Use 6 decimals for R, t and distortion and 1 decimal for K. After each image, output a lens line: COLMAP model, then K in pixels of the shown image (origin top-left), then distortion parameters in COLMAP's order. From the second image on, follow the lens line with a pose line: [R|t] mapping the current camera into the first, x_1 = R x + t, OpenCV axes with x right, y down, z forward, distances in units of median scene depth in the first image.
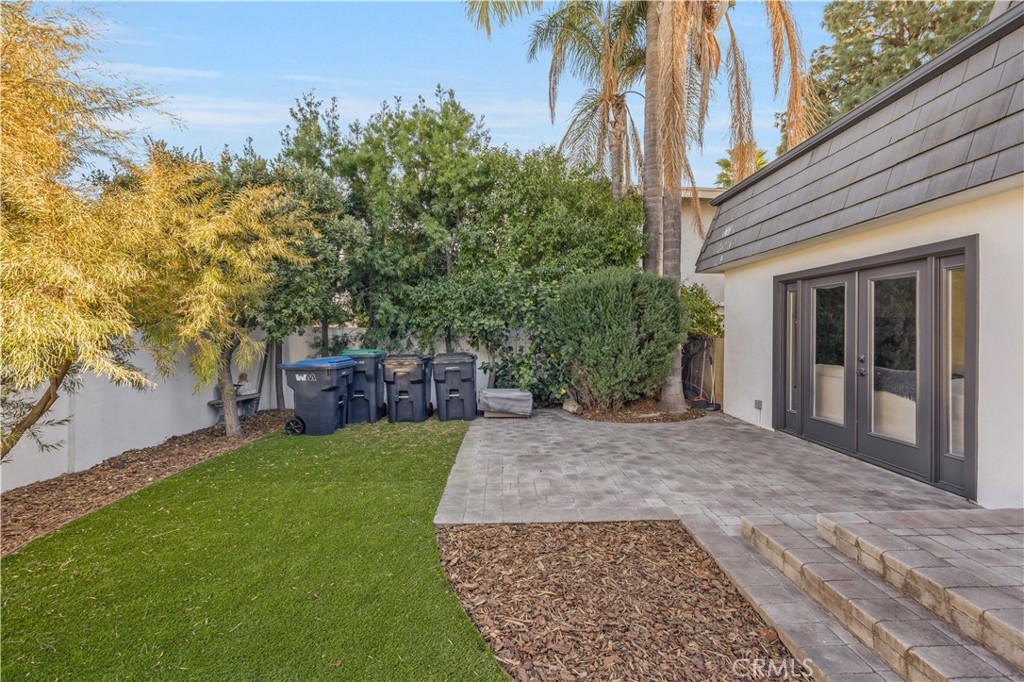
lens RADIAL K [[418.6, 0, 512.0], [0, 418.6, 341.0], [0, 0, 1]] dist [0.006938, 0.000139]
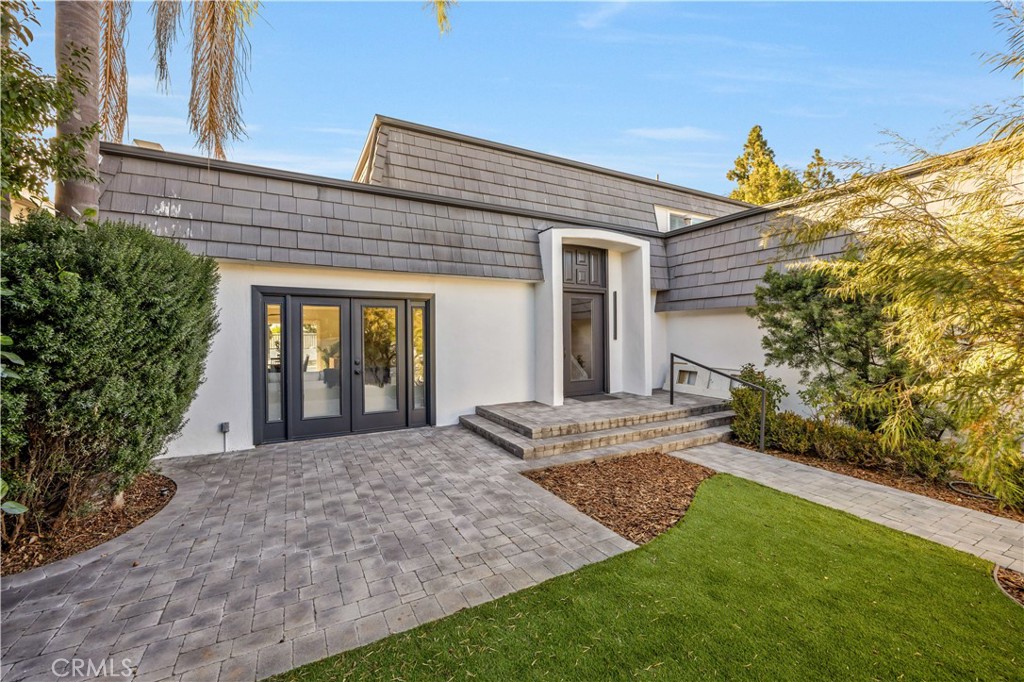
lens RADIAL K [[418.6, 0, 512.0], [0, 418.6, 341.0], [0, 0, 1]] dist [0.006938, 0.000139]
pose [[-0.463033, -0.017162, 0.886175, -0.699357], [0.021940, 0.999284, 0.030816, -0.064334], [-0.886070, 0.033712, -0.462325, 1.318662]]
